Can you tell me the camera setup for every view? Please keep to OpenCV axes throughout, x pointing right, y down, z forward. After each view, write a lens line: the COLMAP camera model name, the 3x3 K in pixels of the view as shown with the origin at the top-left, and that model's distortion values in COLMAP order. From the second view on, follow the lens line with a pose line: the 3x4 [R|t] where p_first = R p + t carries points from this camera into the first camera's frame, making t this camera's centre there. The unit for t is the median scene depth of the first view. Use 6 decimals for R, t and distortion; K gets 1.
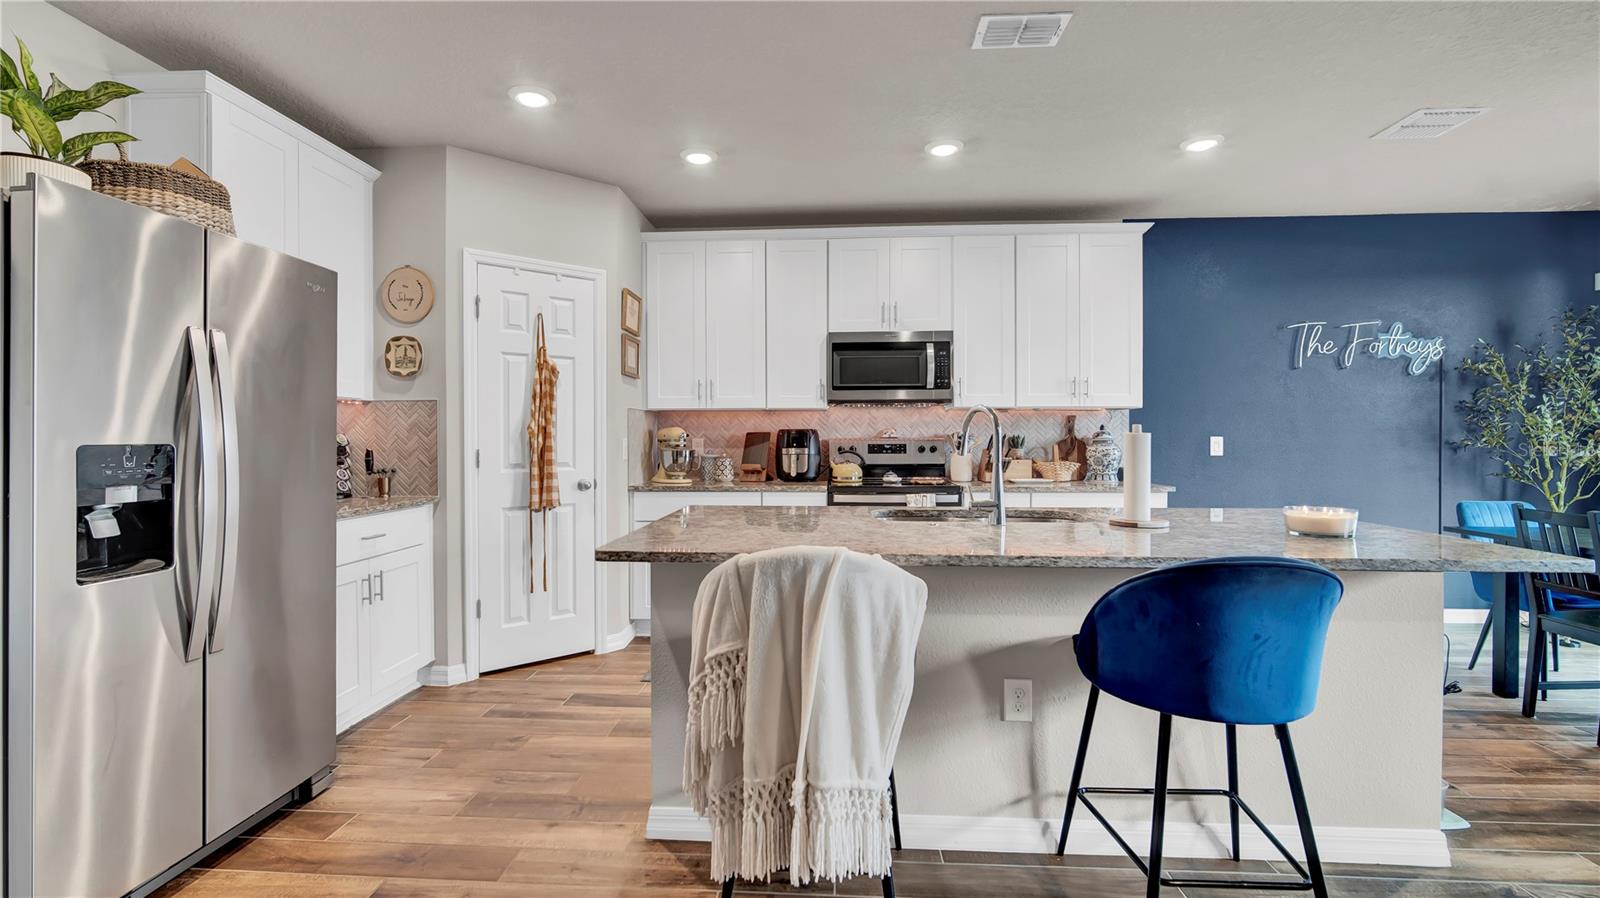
lens RADIAL K [[692.2, 0, 802.6], [0, 692.2, 454.8], [0, 0, 1]] dist [-0.020672, 0.005261]
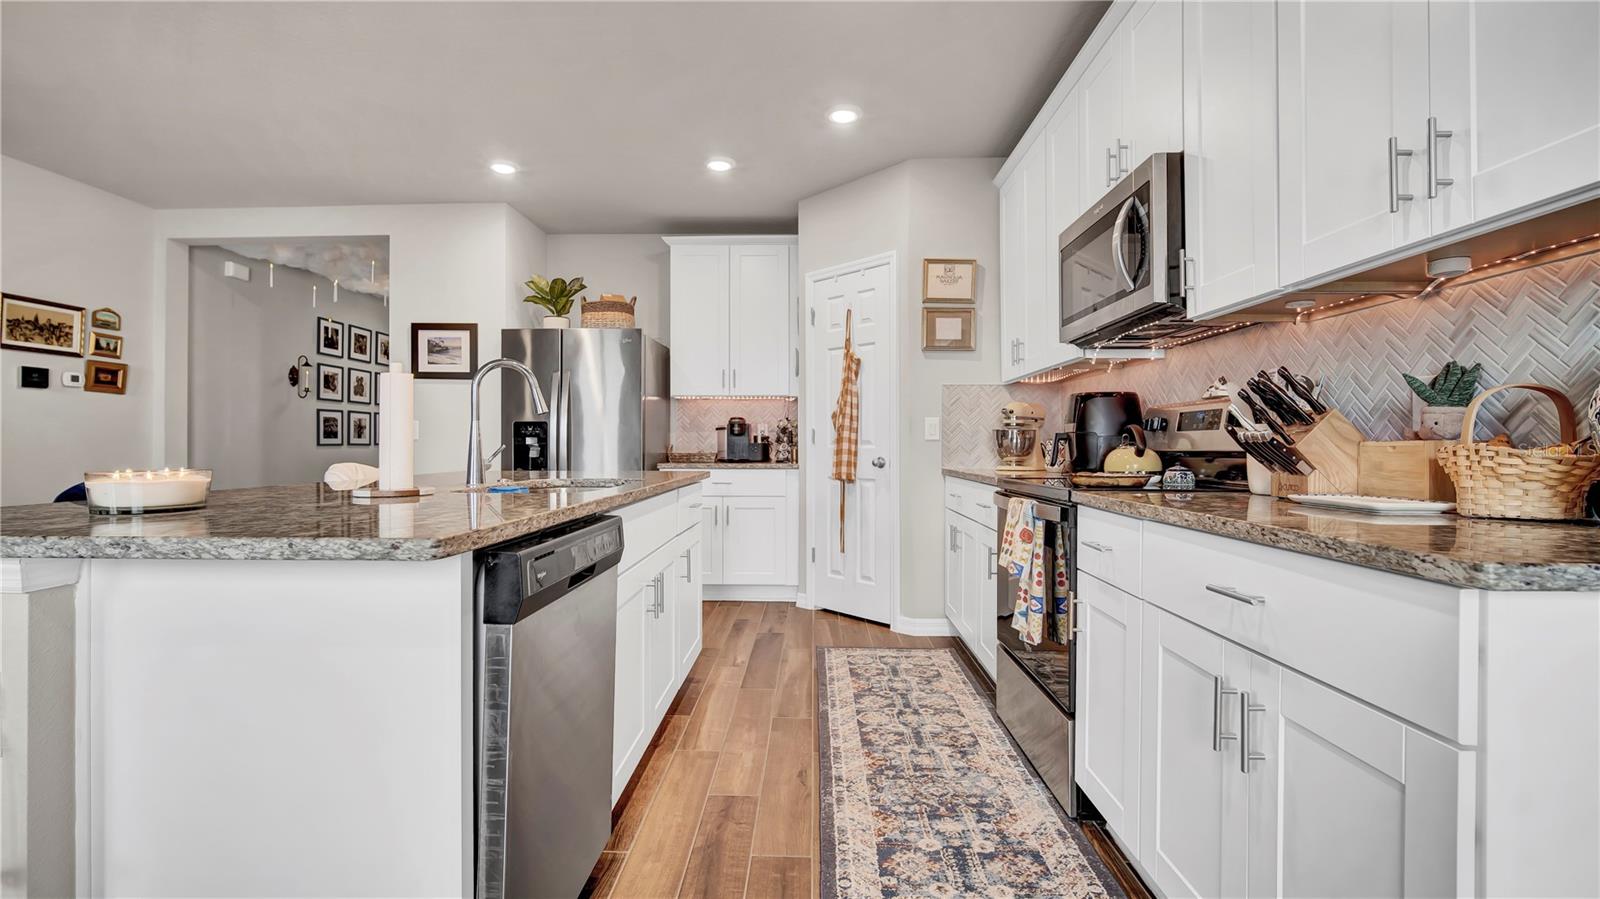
lens RADIAL K [[692.2, 0, 802.6], [0, 692.2, 455.3], [0, 0, 1]] dist [-0.020672, 0.005261]
pose [[0.046733, 0.027816, -0.998520, 0.760634], [-0.025707, 0.999315, 0.026635, 0.007836], [0.998577, 0.024424, 0.047416, 0.872364]]
